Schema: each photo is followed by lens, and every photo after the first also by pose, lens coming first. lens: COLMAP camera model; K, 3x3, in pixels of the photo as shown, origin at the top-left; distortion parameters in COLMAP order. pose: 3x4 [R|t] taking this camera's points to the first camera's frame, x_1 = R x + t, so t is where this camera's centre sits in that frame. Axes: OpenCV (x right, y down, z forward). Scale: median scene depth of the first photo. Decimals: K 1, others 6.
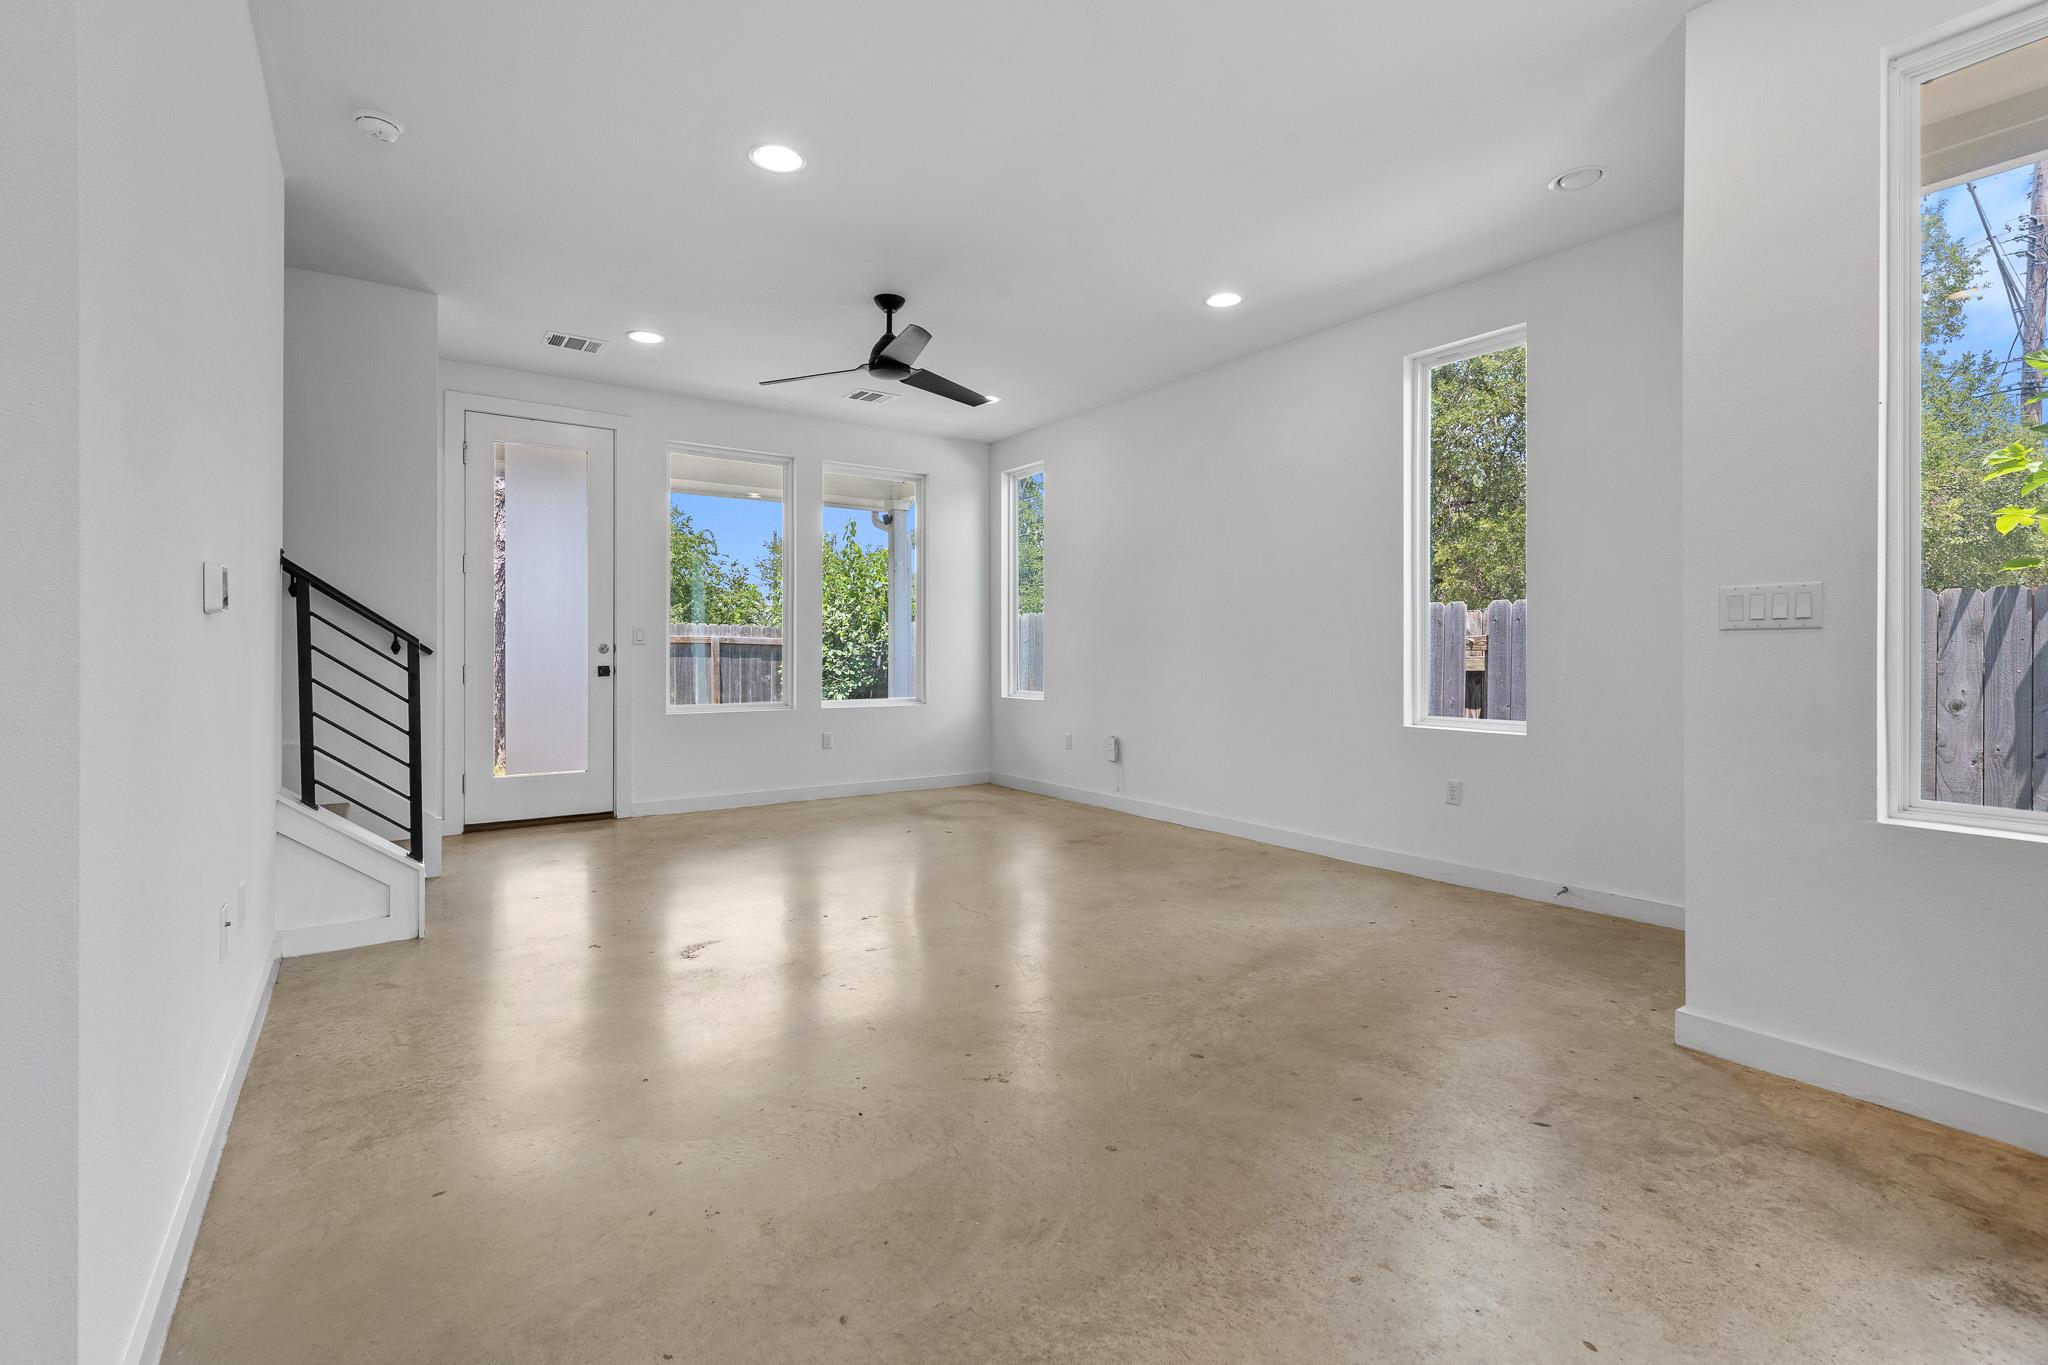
lens RADIAL K [[921.3, 0, 1025.3], [0, 921.3, 652.6], [0, 0, 1]] dist [0.002123, 0.000120]
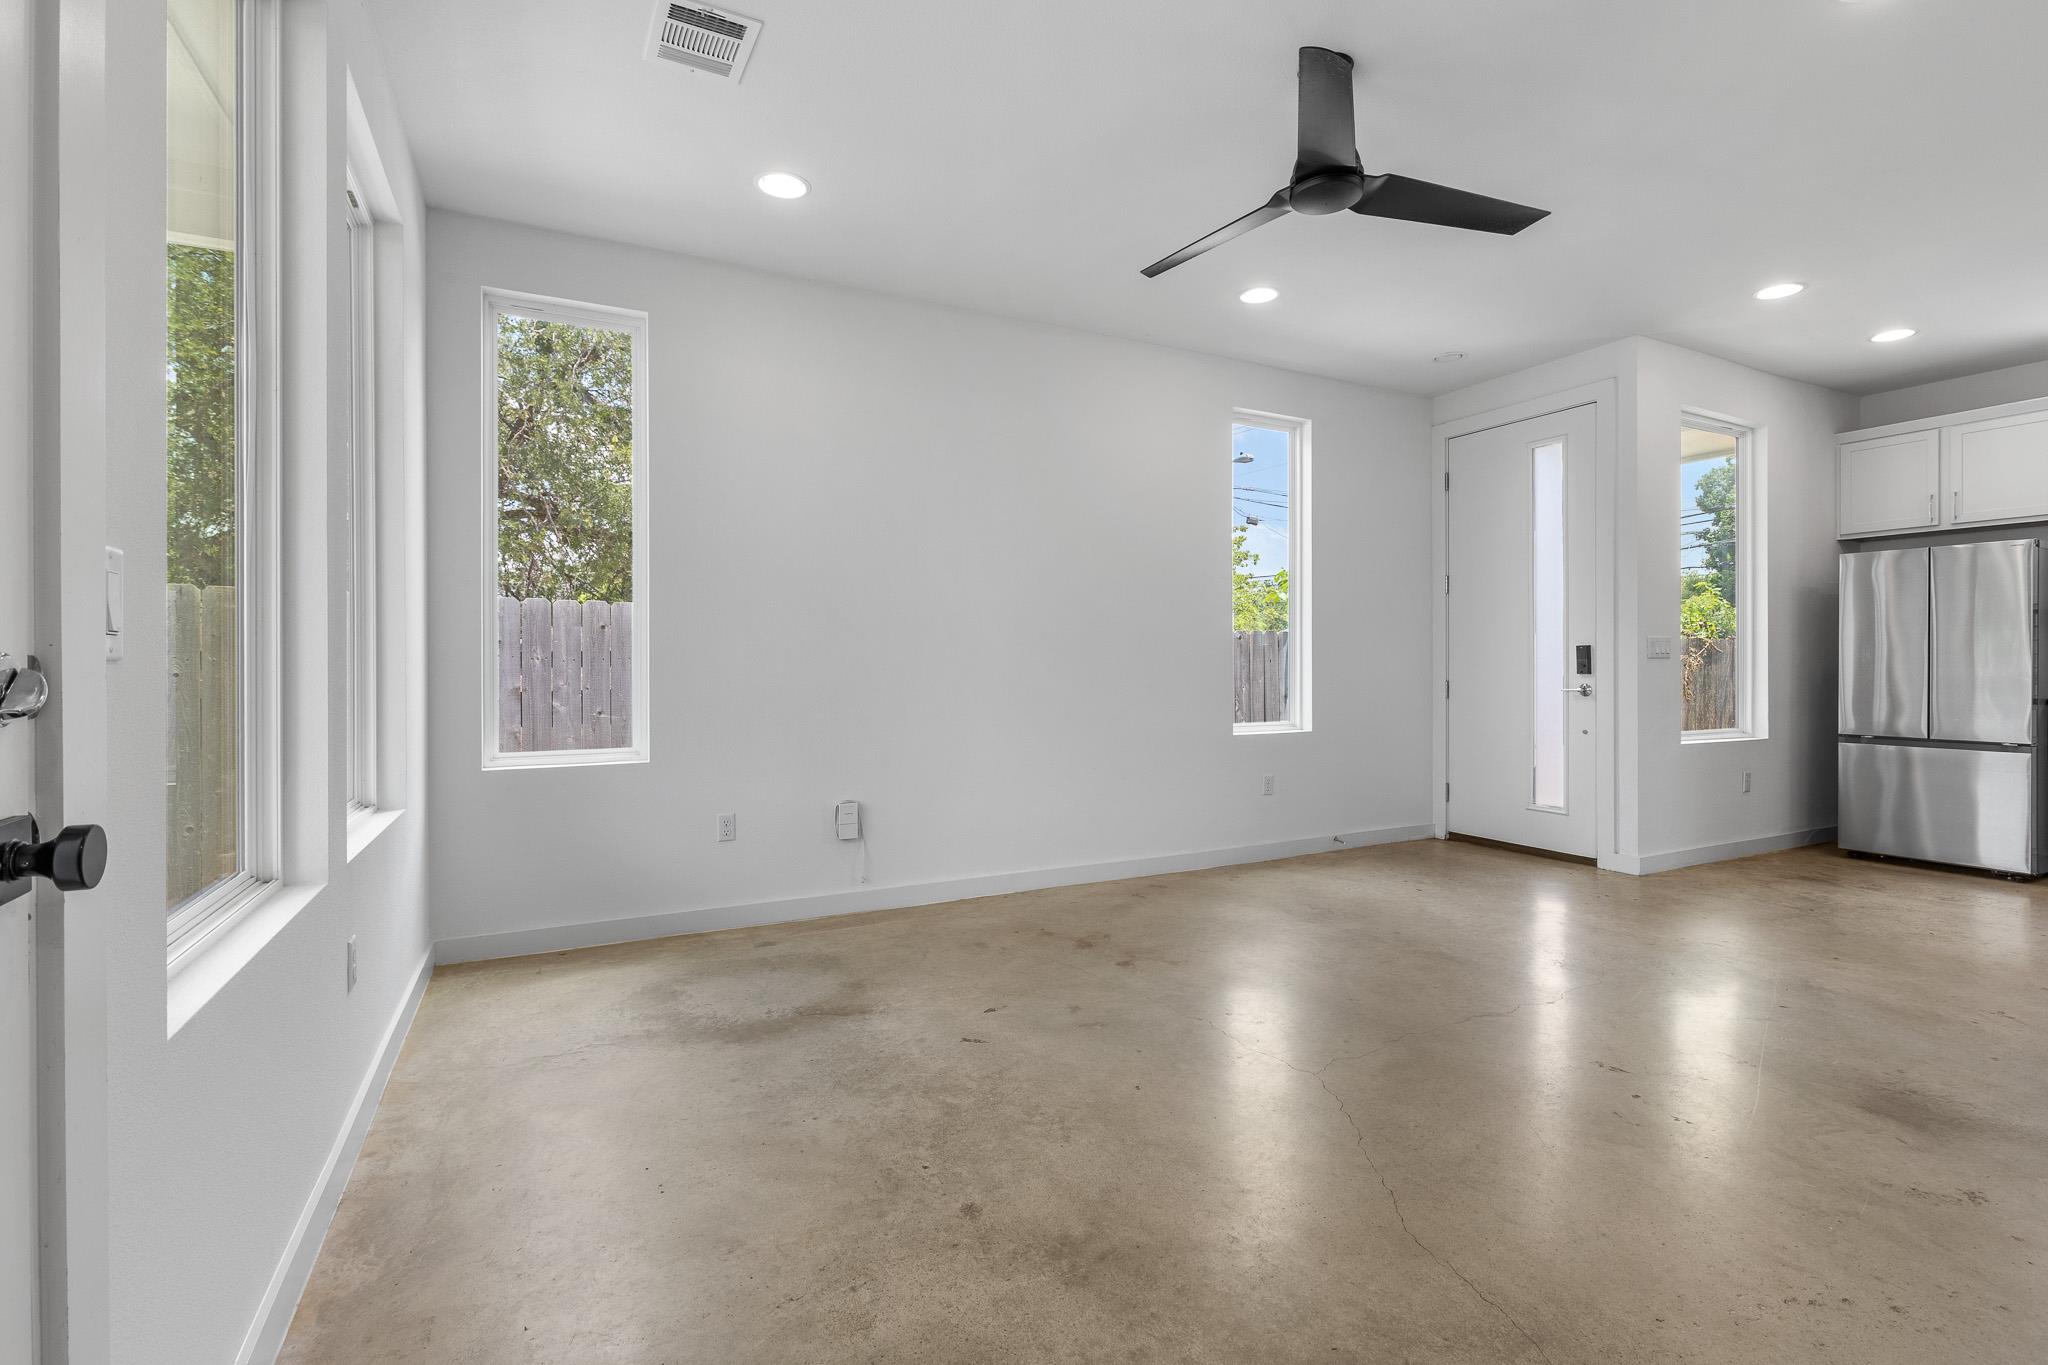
lens RADIAL K [[928.4, 0, 1029.8], [0, 928.4, 665.0], [0, 0, 1]] dist [-0.000701, -0.000362]
pose [[0.133197, -0.004704, 0.991078, -0.609931], [0.000990, 0.999989, 0.004613, -0.008718], [-0.991089, 0.000367, 0.133200, 0.897052]]
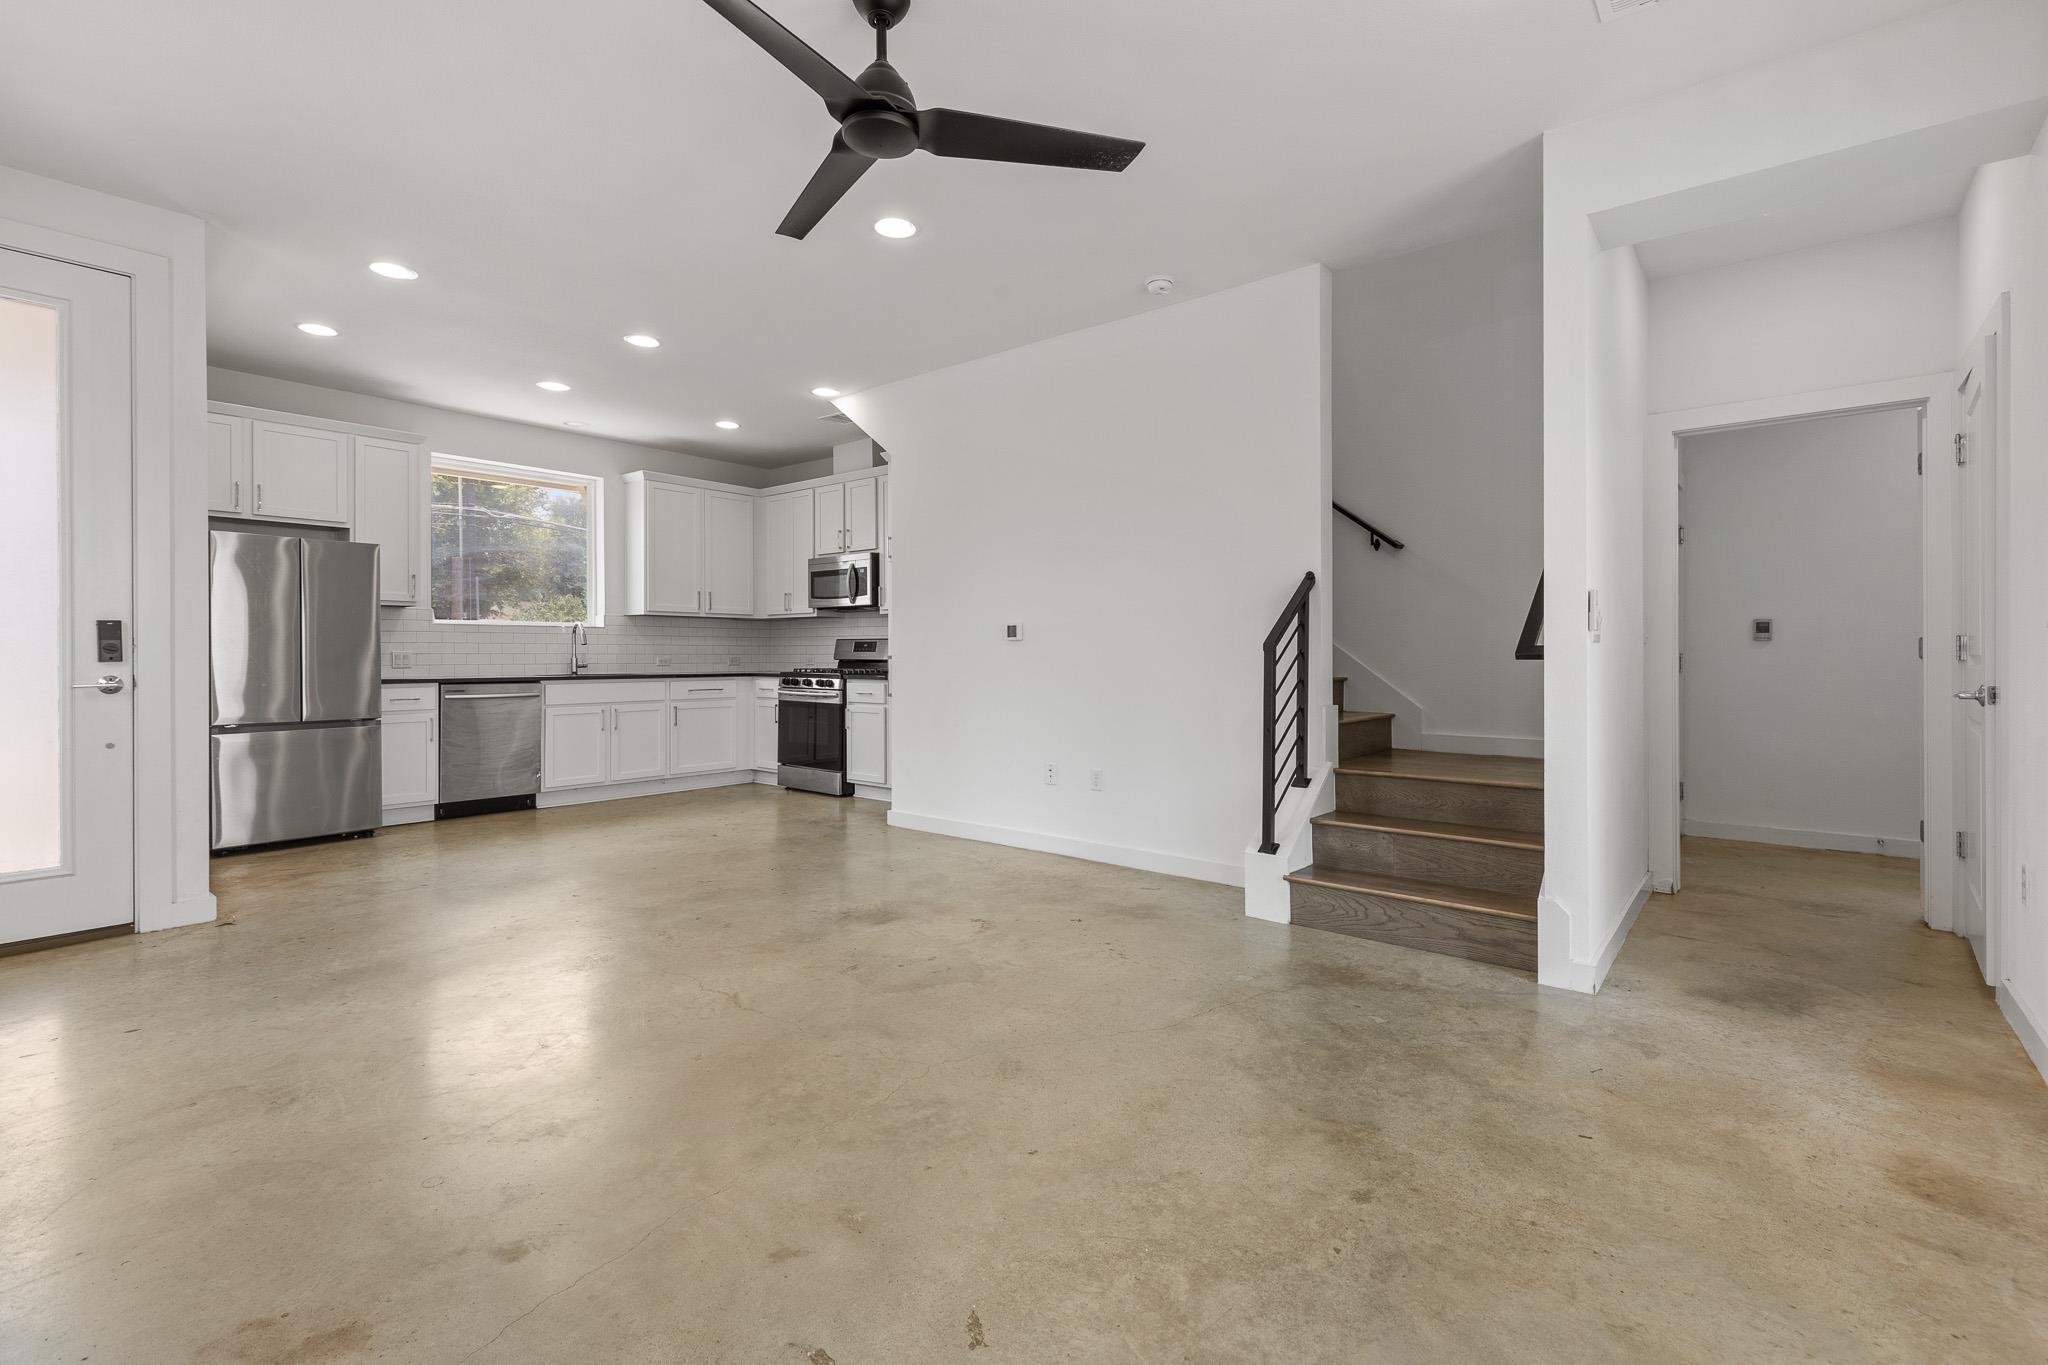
lens RADIAL K [[920.8, 0, 1032.7], [0, 920.8, 658.8], [0, 0, 1]] dist [0.002098, -0.000114]
pose [[-0.962497, 0.000076, -0.271293, -0.070045], [-0.001175, 0.999989, 0.004451, -0.000668], [0.271290, 0.004603, -0.962487, 1.250611]]
